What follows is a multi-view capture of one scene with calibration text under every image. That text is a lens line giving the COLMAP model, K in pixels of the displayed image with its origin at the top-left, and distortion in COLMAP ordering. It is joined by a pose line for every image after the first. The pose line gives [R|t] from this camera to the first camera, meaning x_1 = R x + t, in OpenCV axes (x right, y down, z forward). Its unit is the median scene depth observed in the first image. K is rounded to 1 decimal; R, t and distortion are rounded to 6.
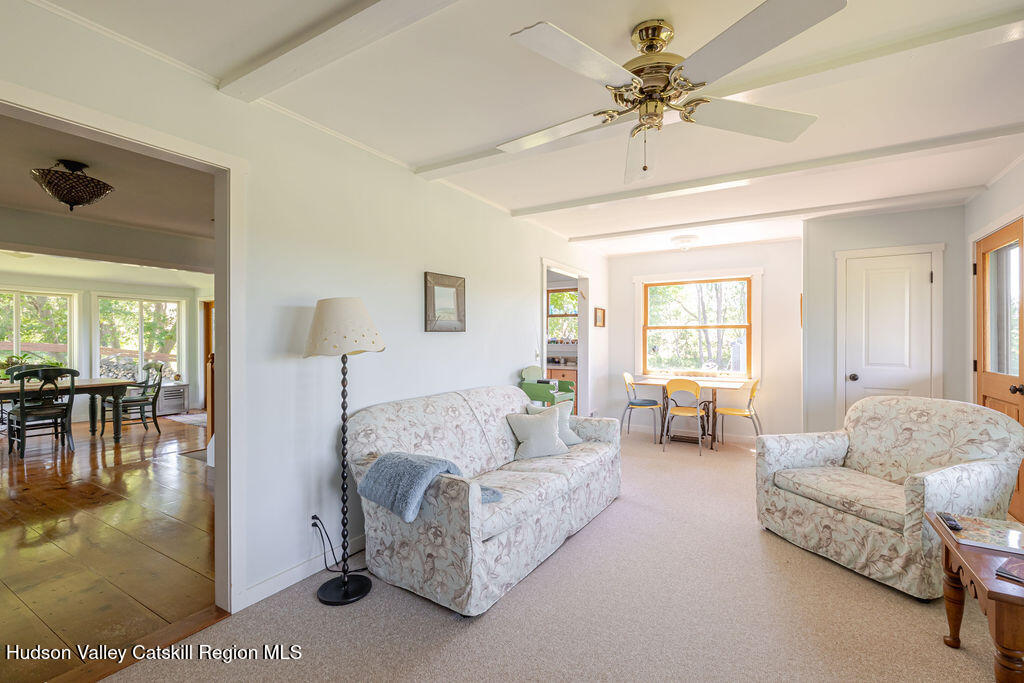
lens RADIAL K [[444.8, 0, 515.4], [0, 444.8, 340.3], [0, 0, 1]] dist [0.001104, -0.000202]
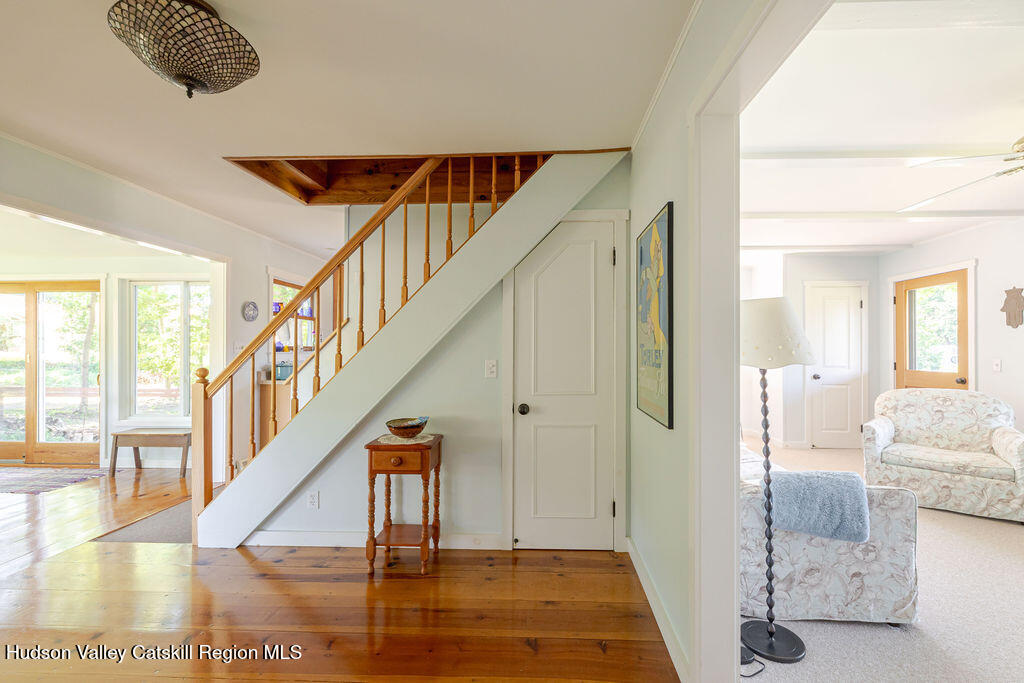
lens RADIAL K [[444.8, 0, 515.8], [0, 444.8, 344.6], [0, 0, 1]] dist [0.001104, -0.000202]
pose [[0.878839, 0.006428, 0.477075, -1.156357], [-0.002247, 0.999954, -0.009333, 0.003928], [-0.477113, 0.007130, 0.878813, 0.458098]]
